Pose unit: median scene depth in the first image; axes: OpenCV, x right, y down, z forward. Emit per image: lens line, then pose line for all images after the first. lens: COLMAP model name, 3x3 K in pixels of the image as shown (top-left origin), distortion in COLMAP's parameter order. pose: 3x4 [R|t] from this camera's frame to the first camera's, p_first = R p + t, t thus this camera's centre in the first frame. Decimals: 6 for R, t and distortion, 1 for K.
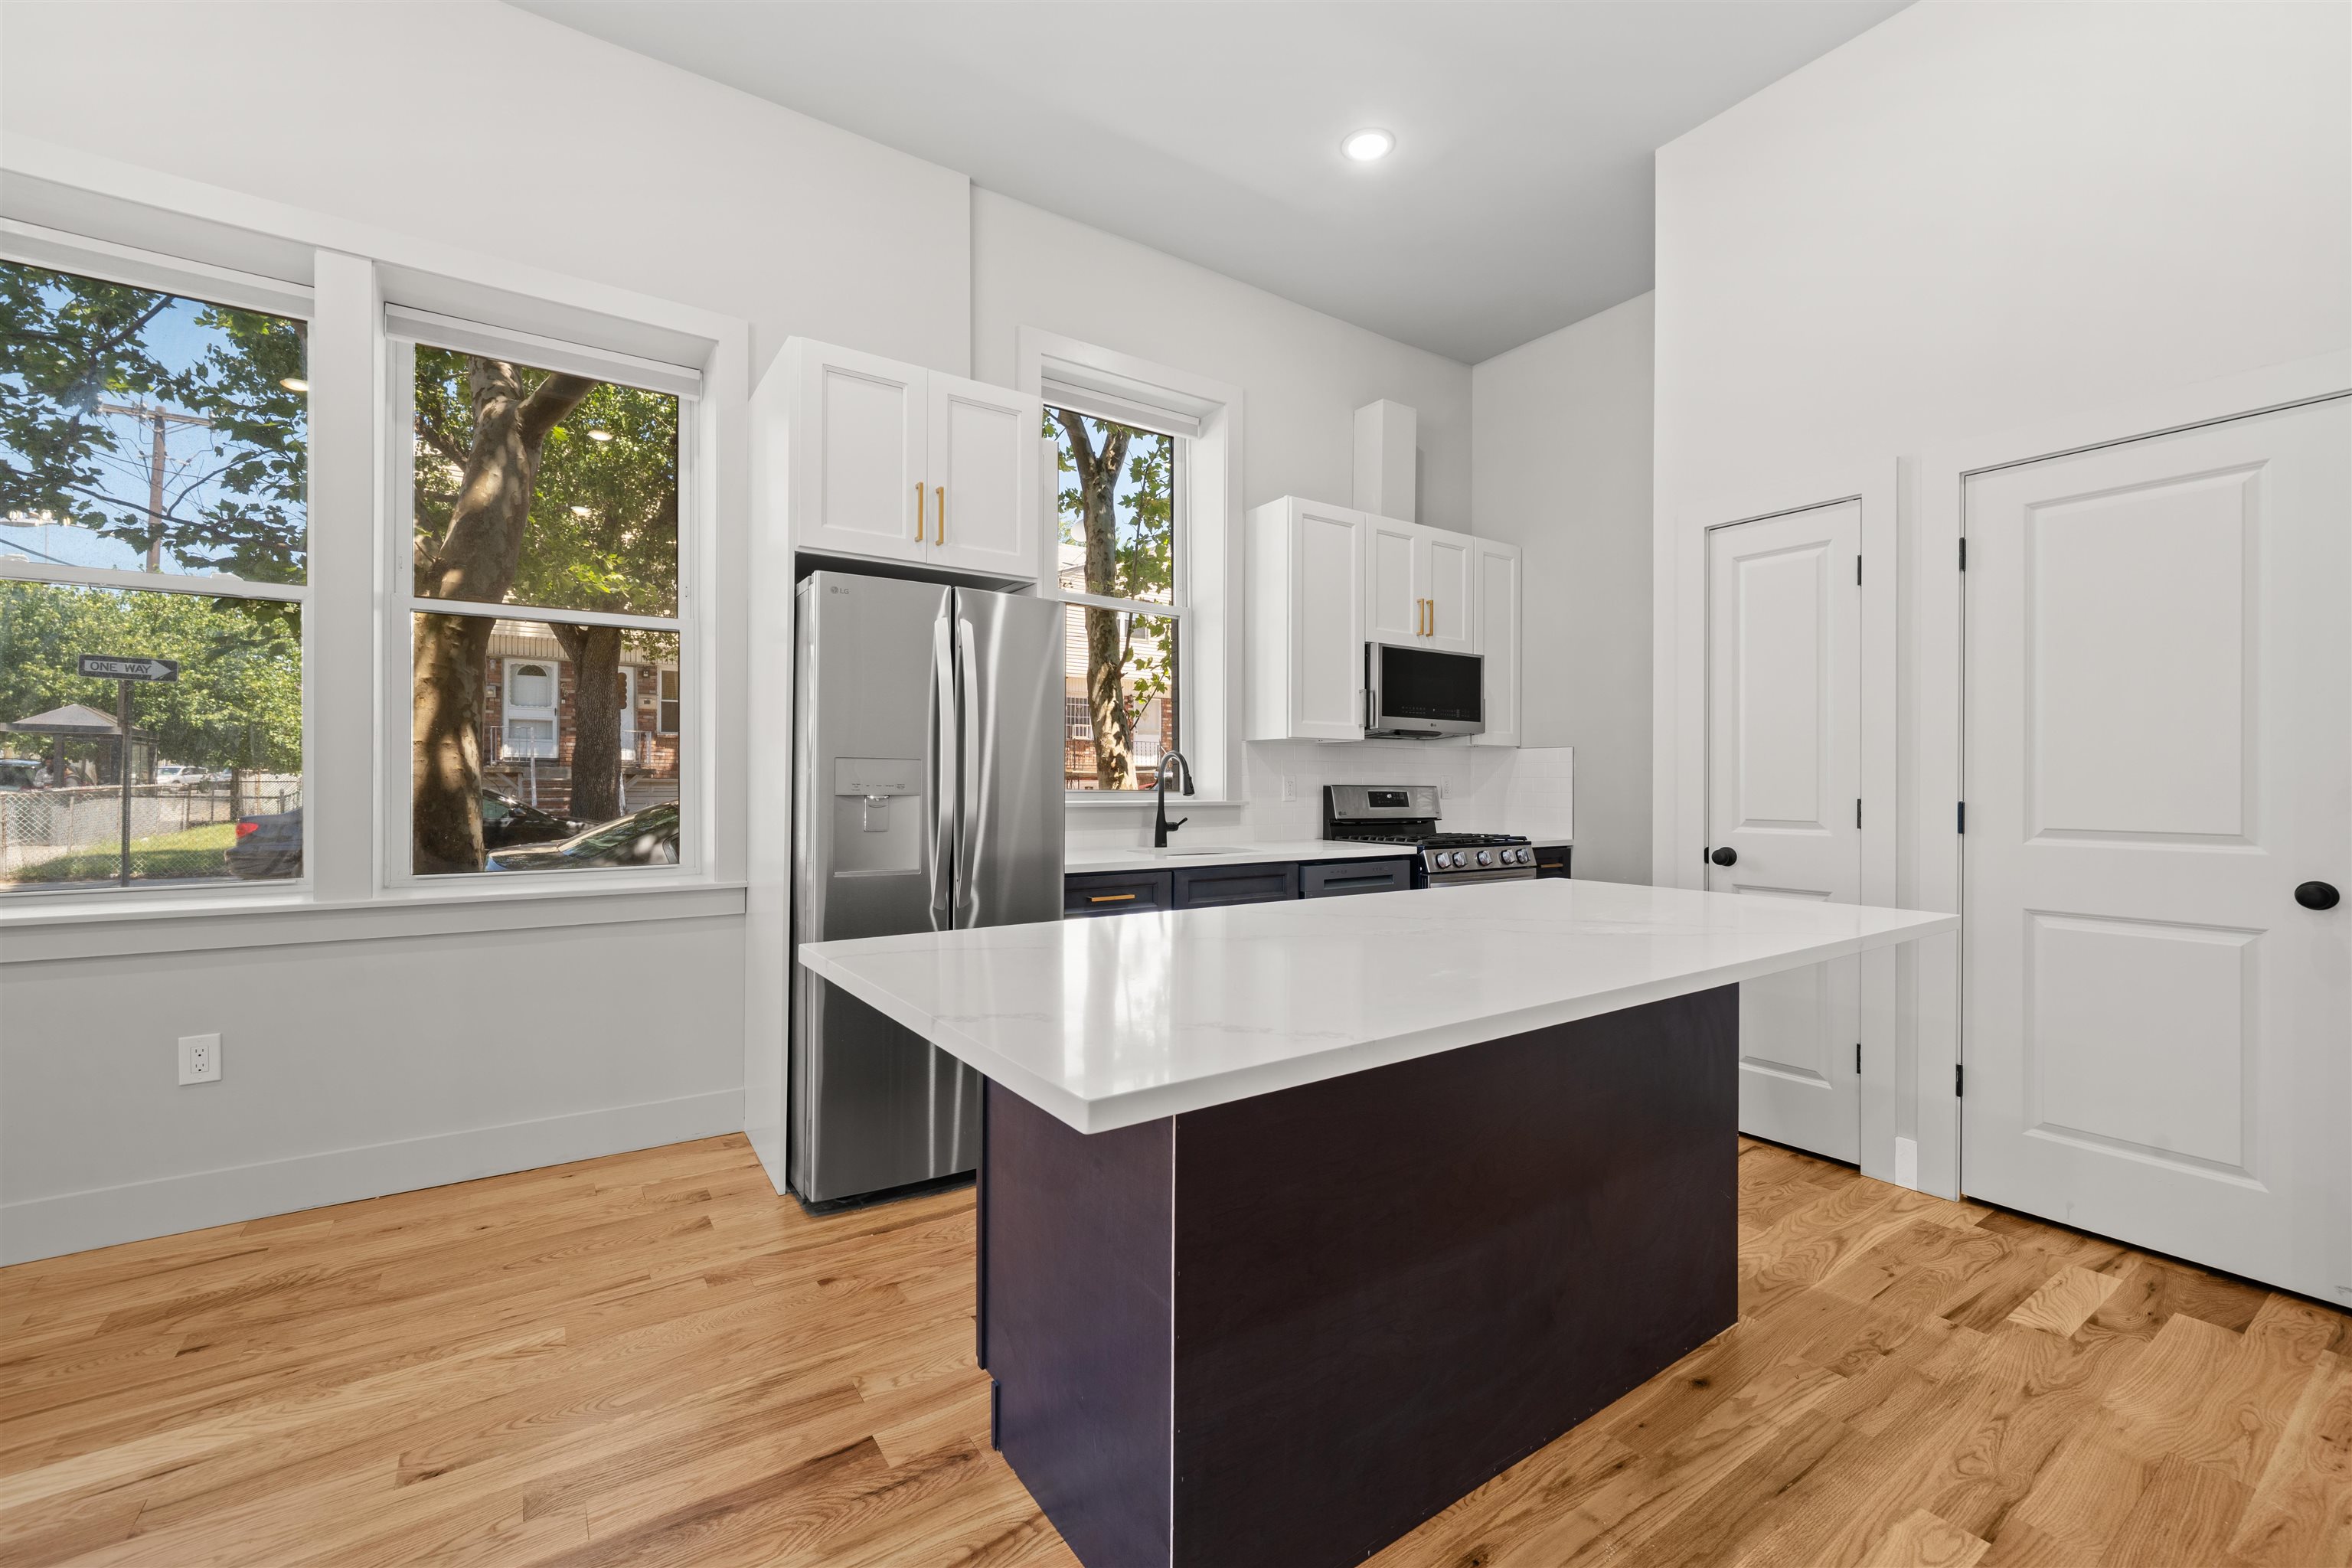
lens RADIAL K [[972.0, 0, 1175.0], [0, 972.0, 784.0], [0, 0, 1]] dist [-0.000638, -0.000023]
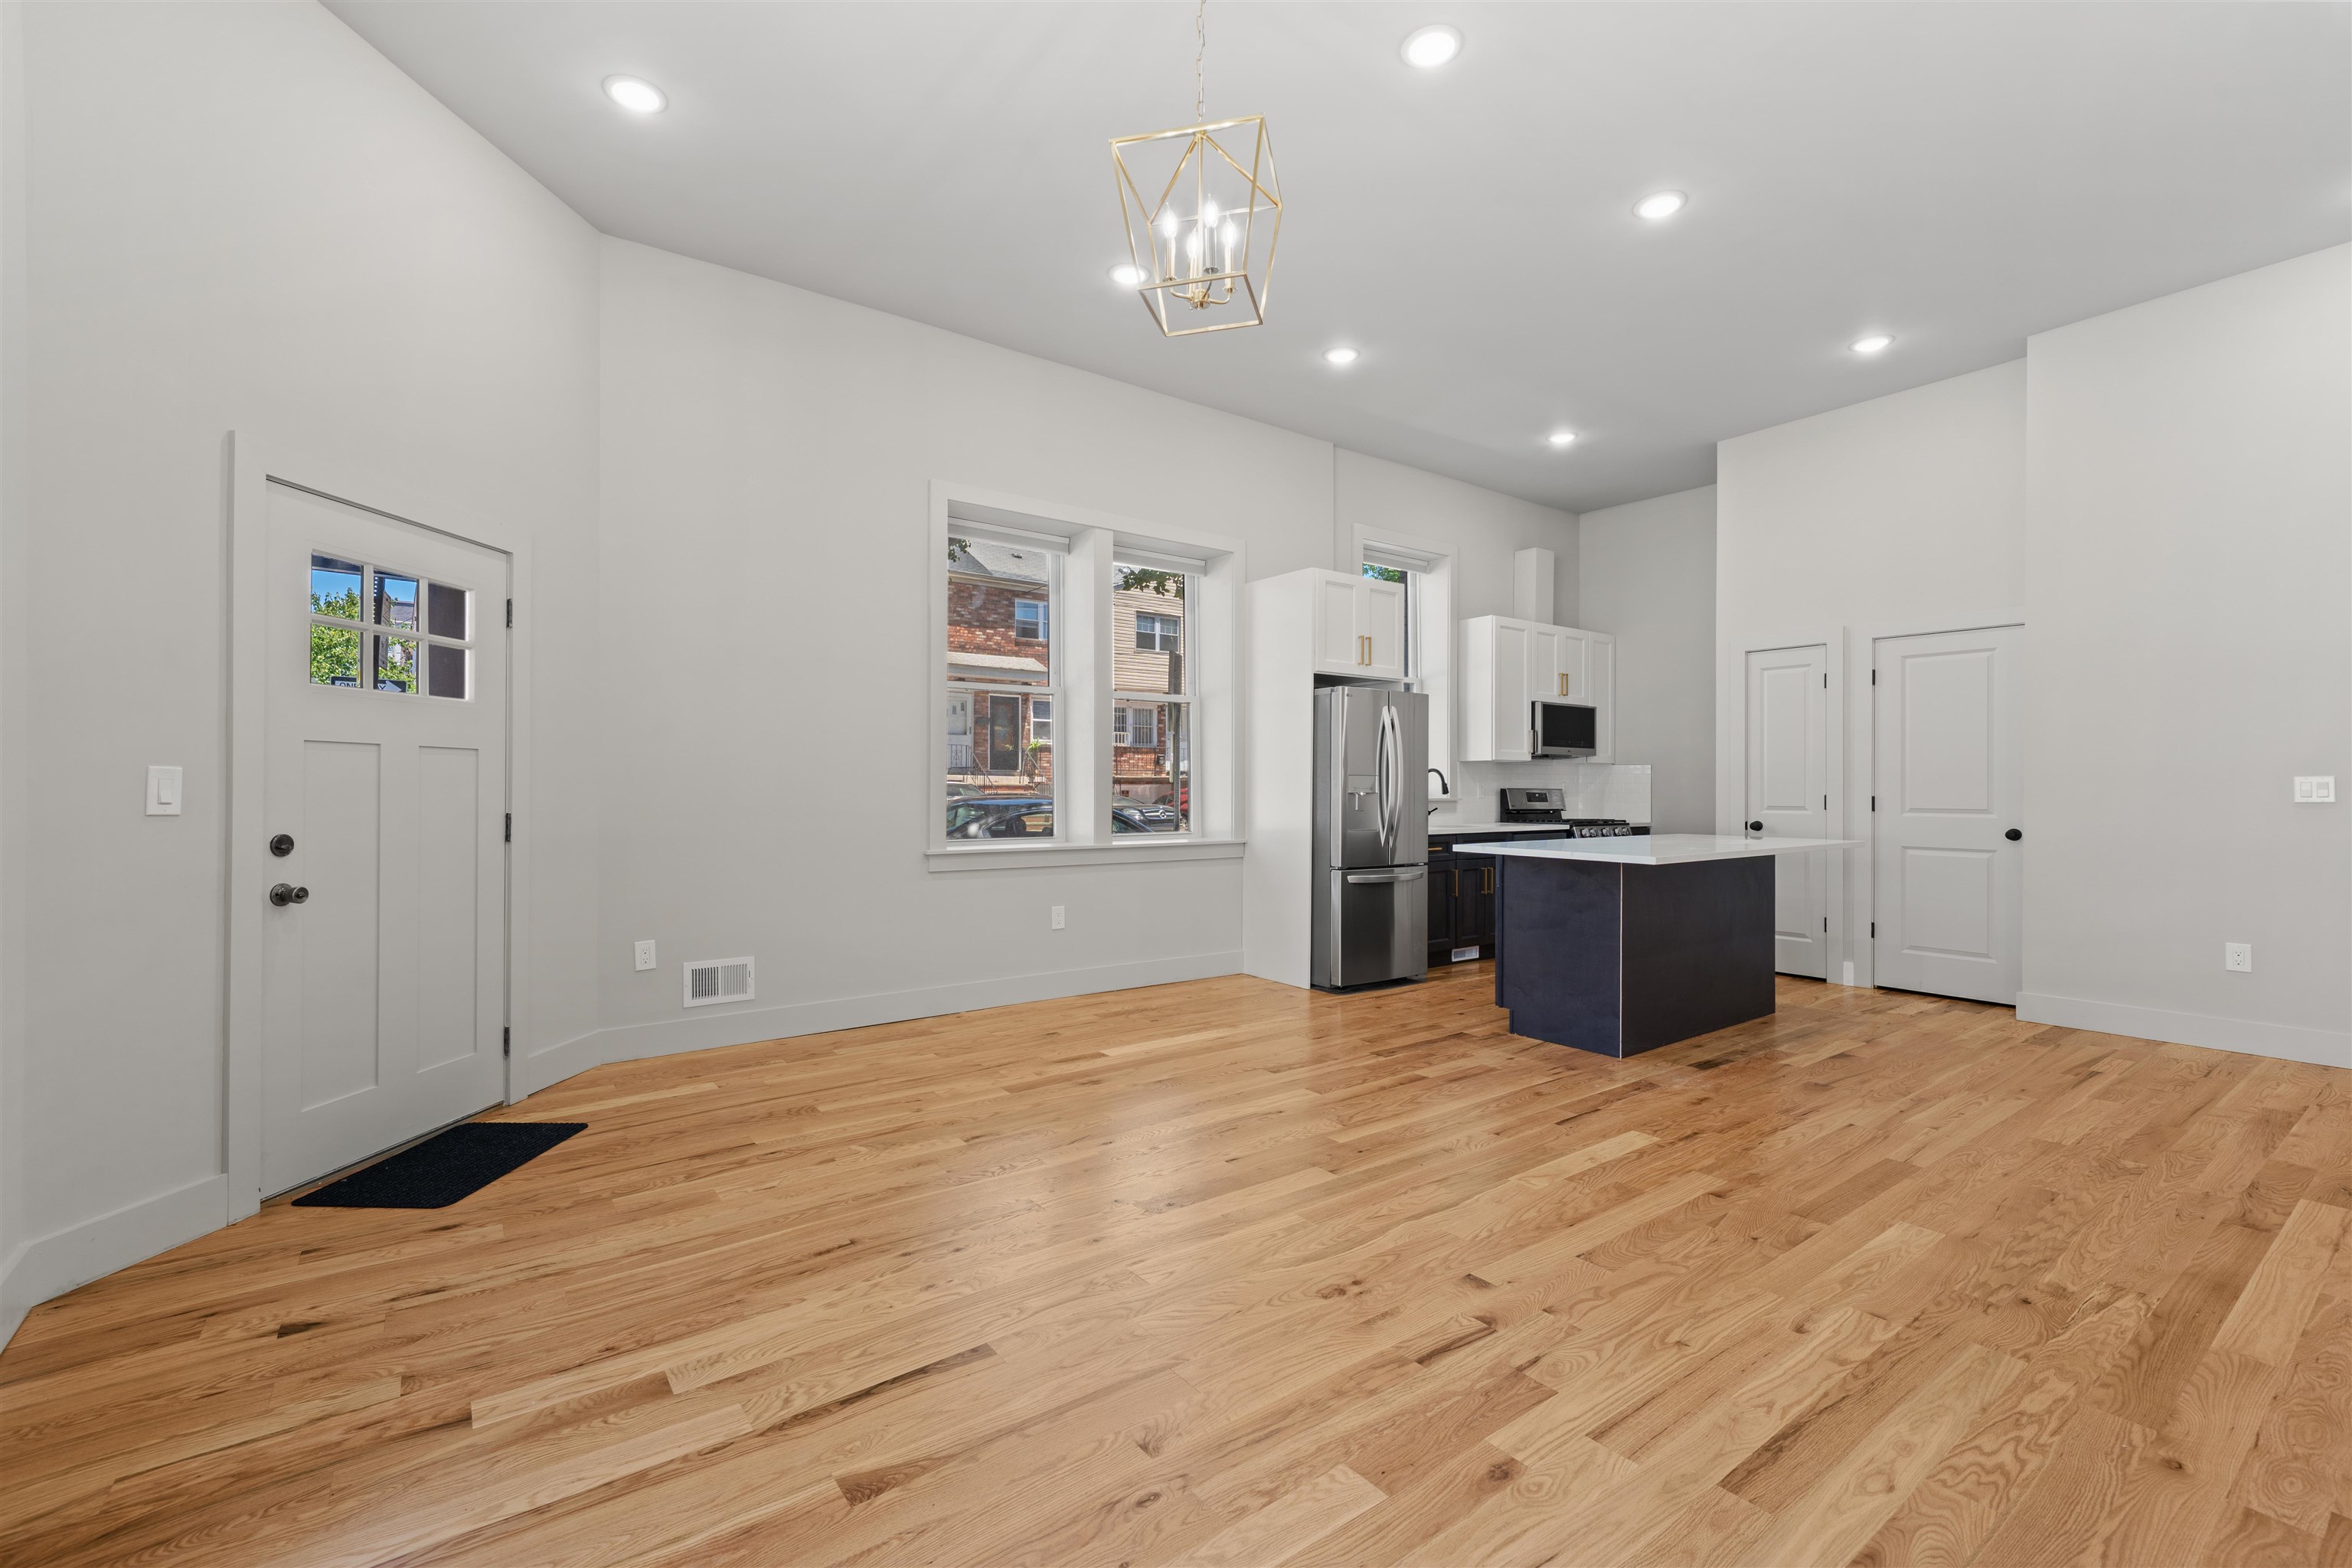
lens RADIAL K [[984.3, 0, 1177.2], [0, 984.3, 785.9], [0, 0, 1]] dist [-0.001696, -0.000077]
pose [[0.999659, 0.000286, 0.026095, -0.450305], [-0.000247, 0.999999, -0.001502, -0.000087], [-0.026096, 0.001495, 0.999658, -0.652461]]
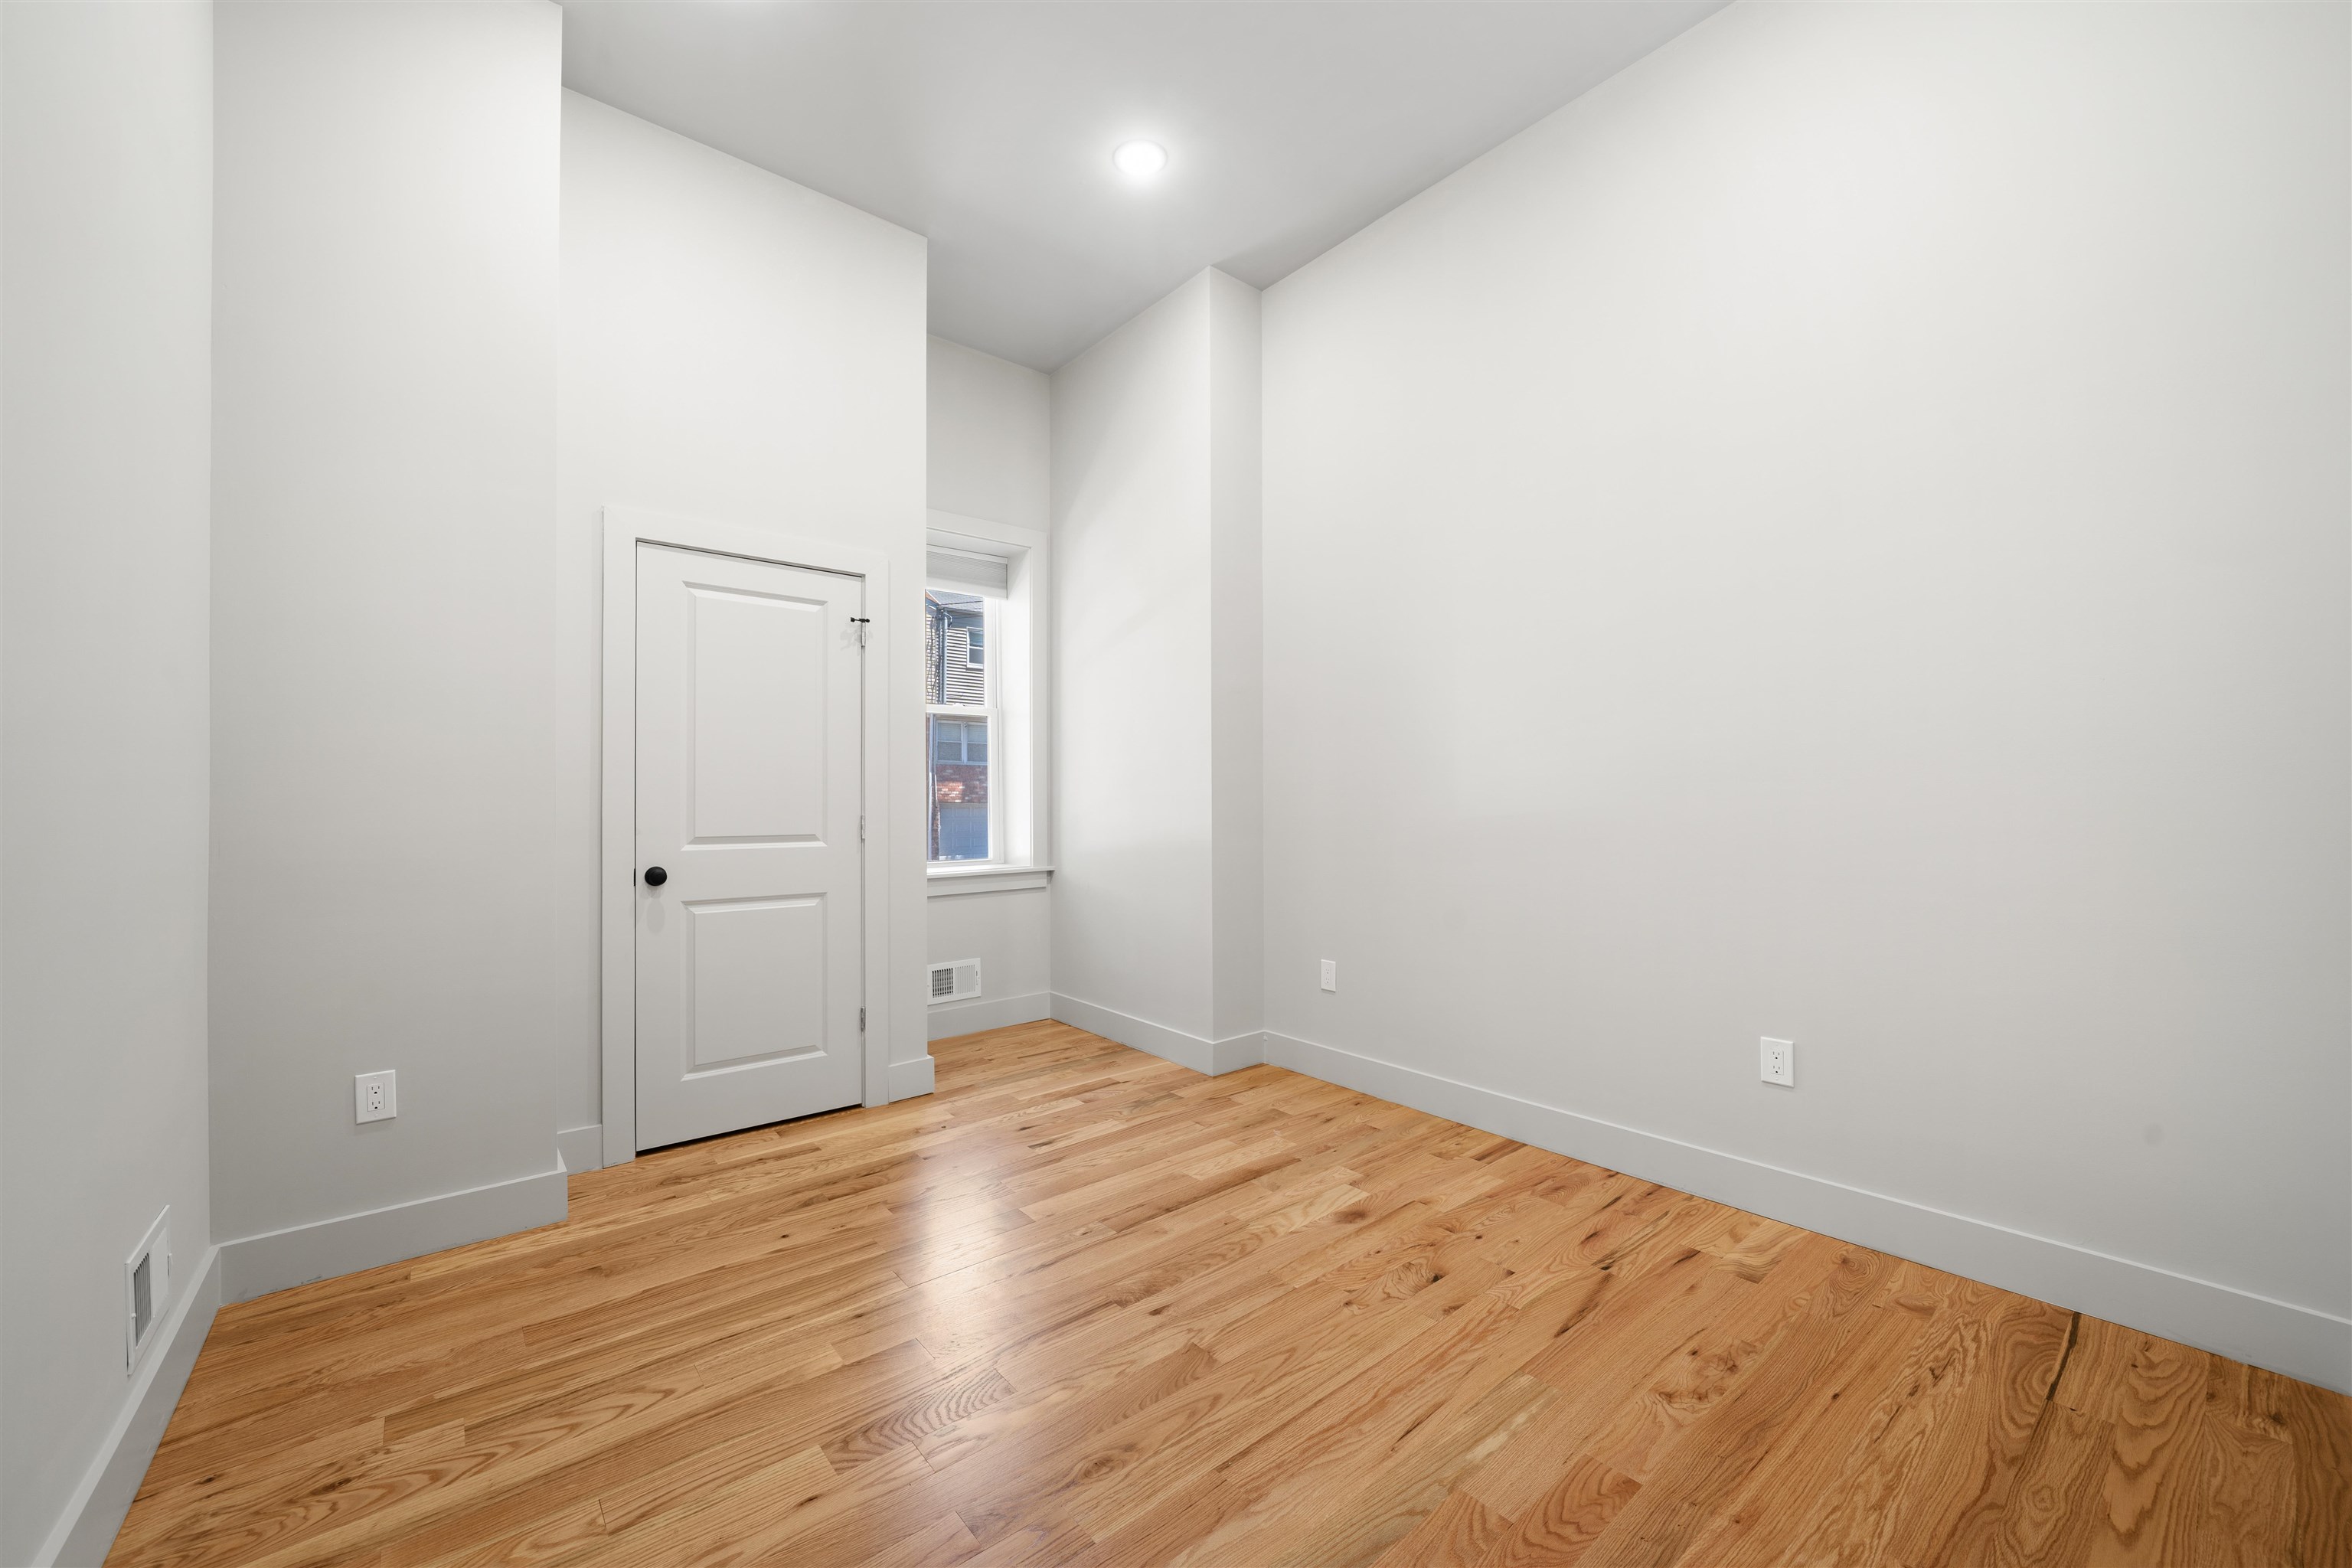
lens RADIAL K [[894.8, 0, 1173.0], [0, 894.8, 796.5], [0, 0, 1]] dist [-0.002538, 0.000513]
pose [[-0.084354, 0.002789, 0.996432, -0.292395], [0.000631, 0.999996, -0.002746, -0.003487], [-0.996436, 0.000398, -0.084356, 0.402526]]
